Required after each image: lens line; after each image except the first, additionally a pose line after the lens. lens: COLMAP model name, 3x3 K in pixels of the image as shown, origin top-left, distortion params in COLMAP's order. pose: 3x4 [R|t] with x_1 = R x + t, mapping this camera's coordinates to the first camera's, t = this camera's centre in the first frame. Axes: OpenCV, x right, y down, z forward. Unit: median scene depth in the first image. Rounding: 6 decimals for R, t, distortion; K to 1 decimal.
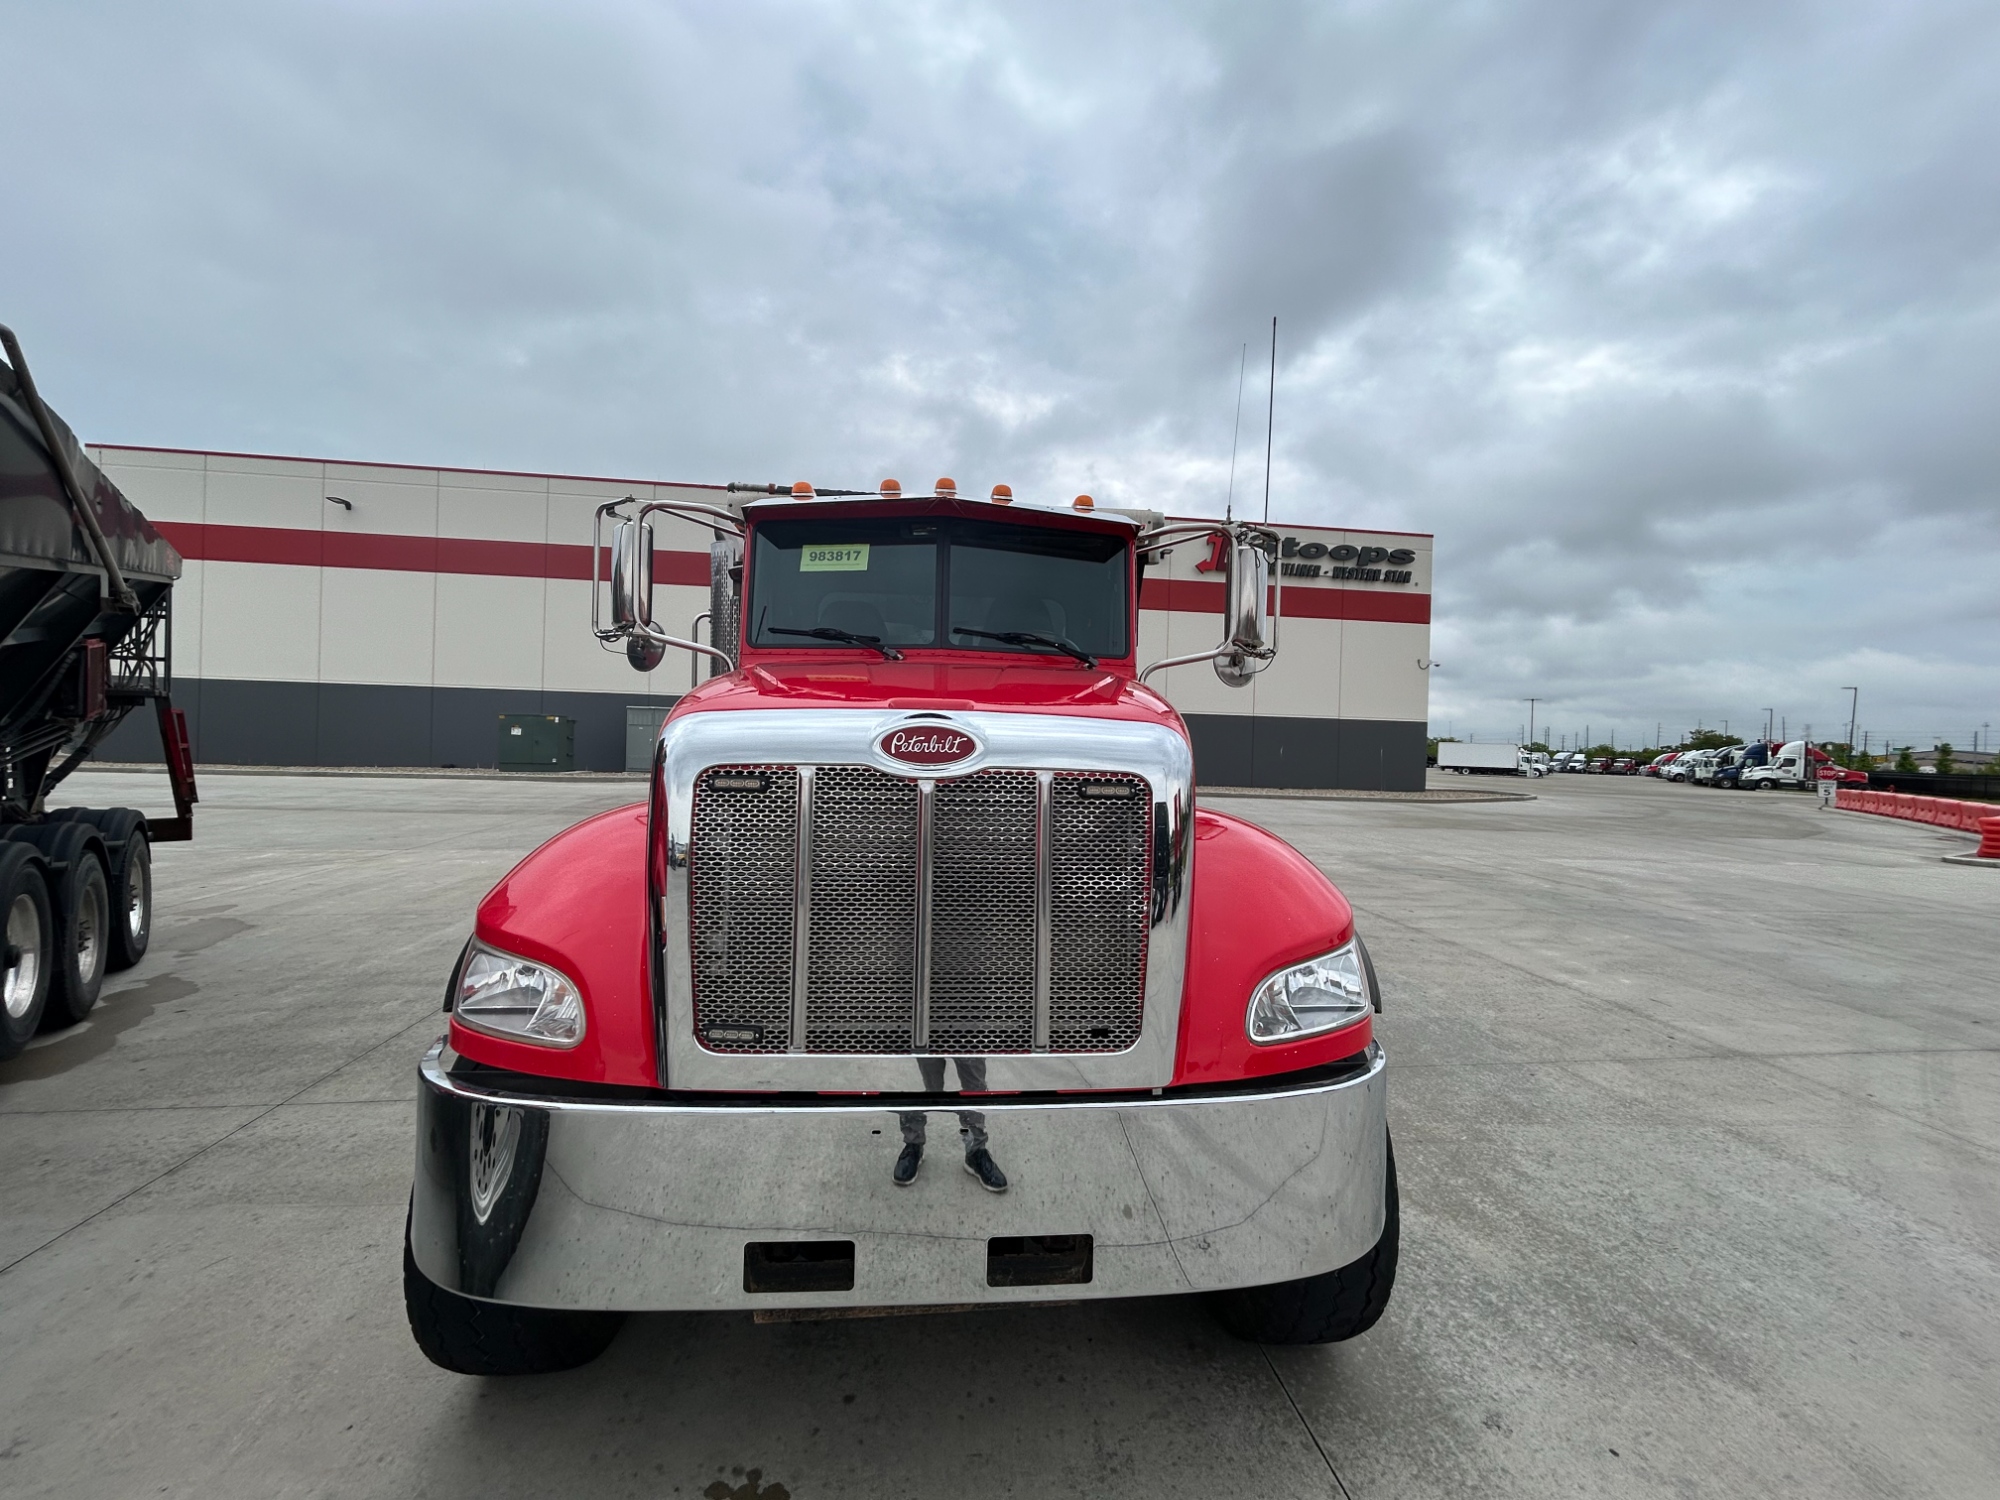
lens RADIAL K [[802.4, 0, 1000.0], [0, 802.4, 750.0], [0, 0, 1]] dist [-0.000576, -0.000412]
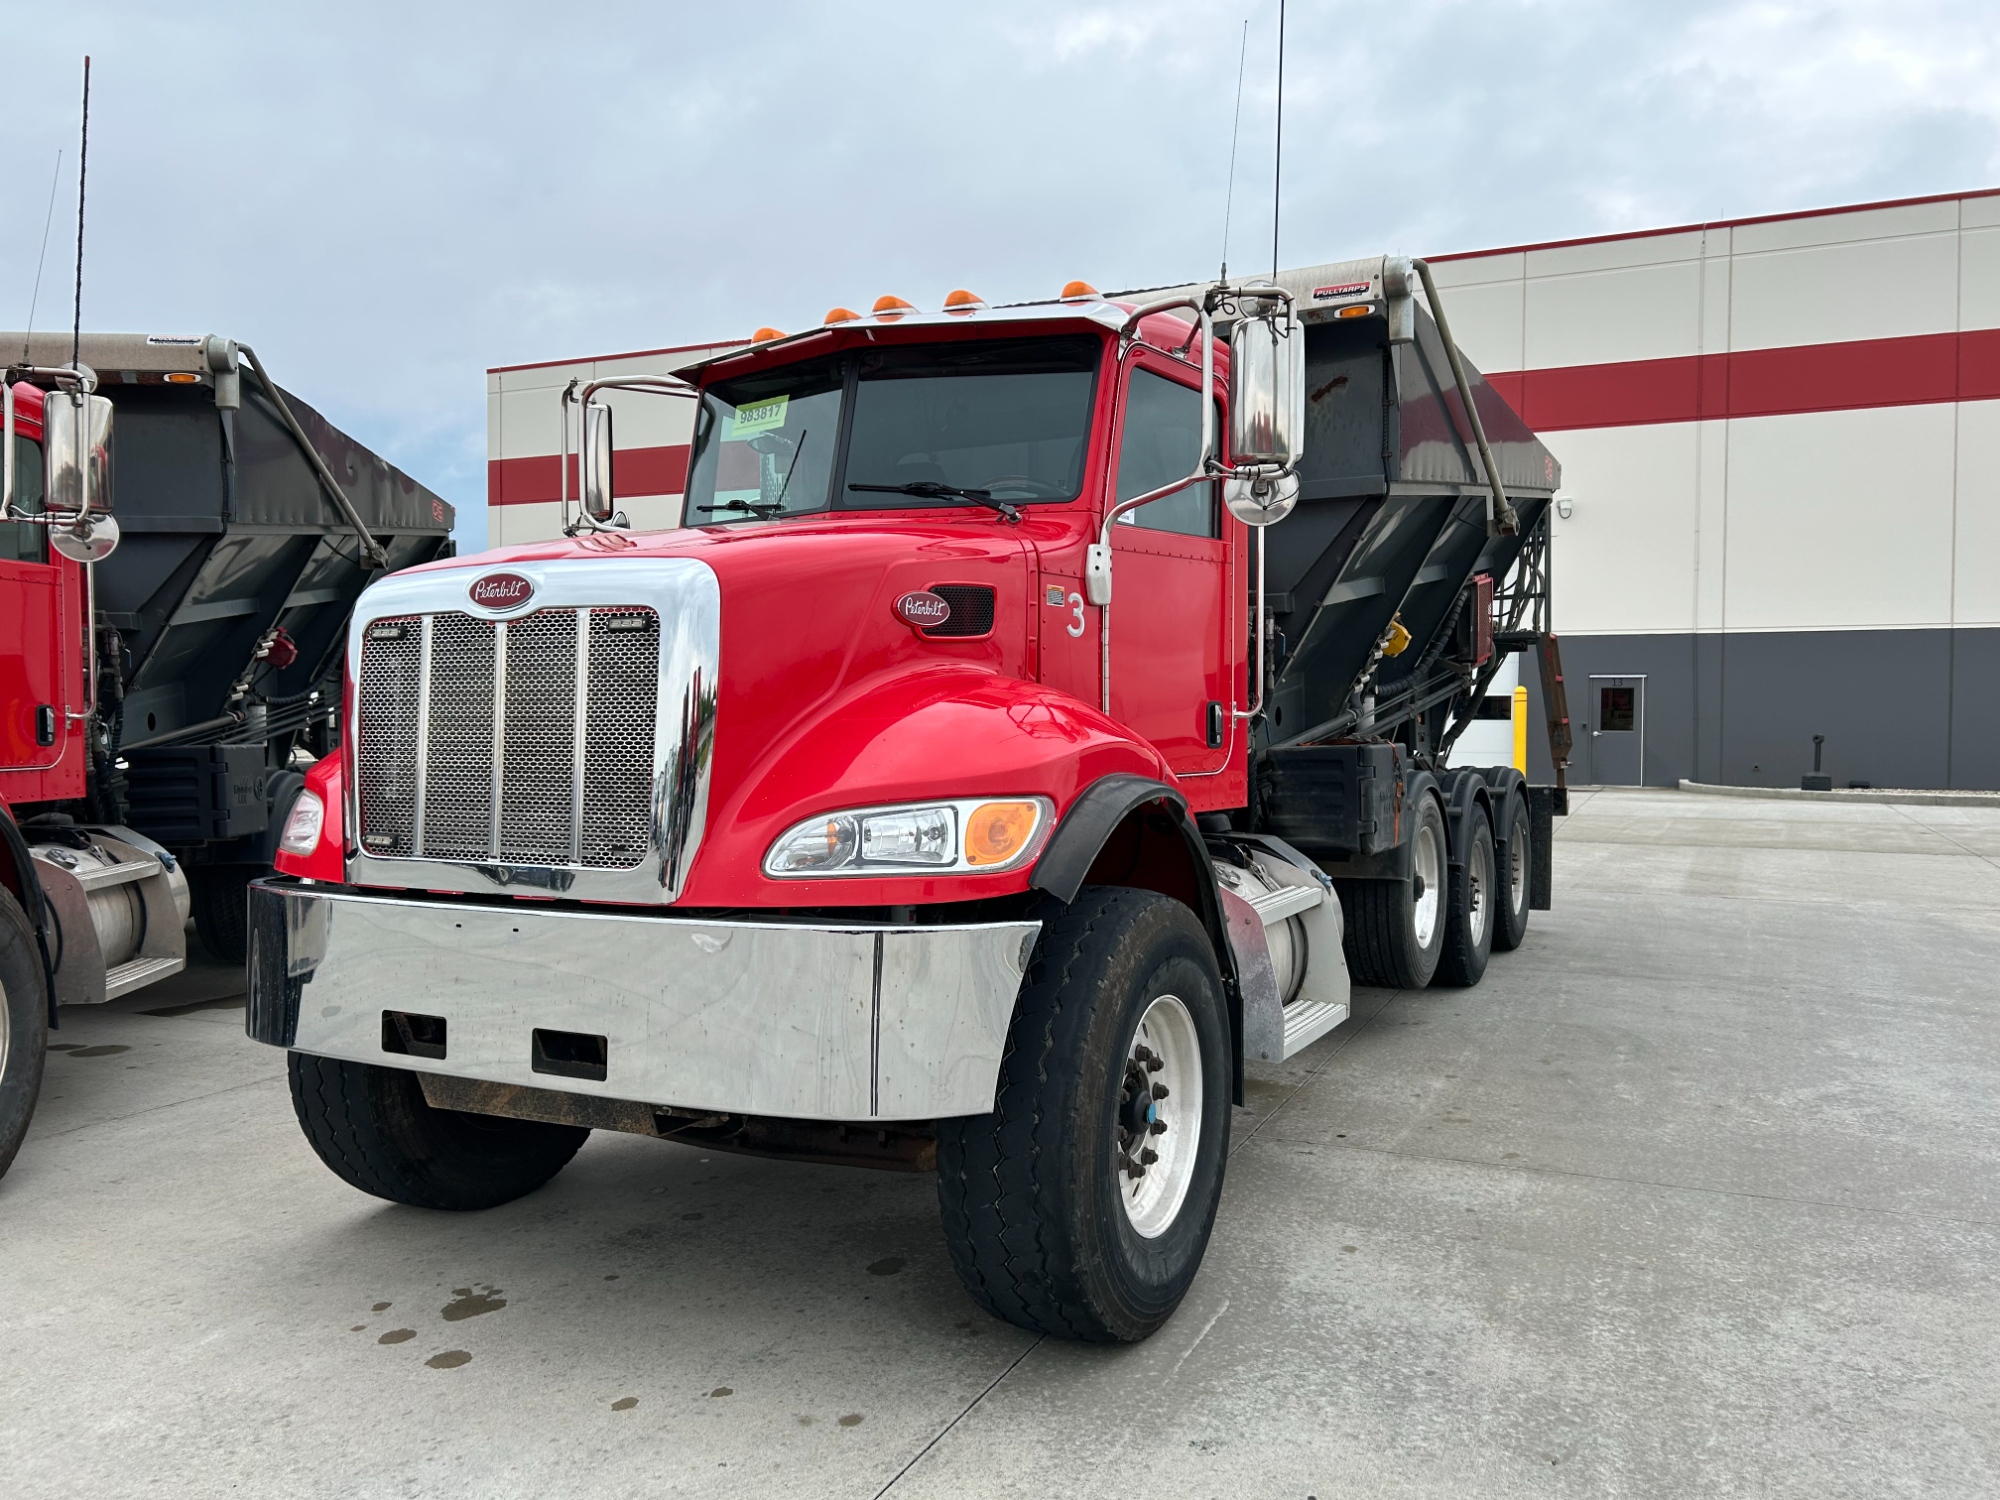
lens RADIAL K [[1502.3, 0, 1011.7], [0, 1502.3, 765.1], [0, 0, 1]] dist [0.011619, -0.003163]
pose [[0.853359, -0.008704, -0.521251, 1.357159], [0.013992, 0.999883, 0.006210, 0.197169], [0.521136, -0.012592, 0.853381, -0.356259]]
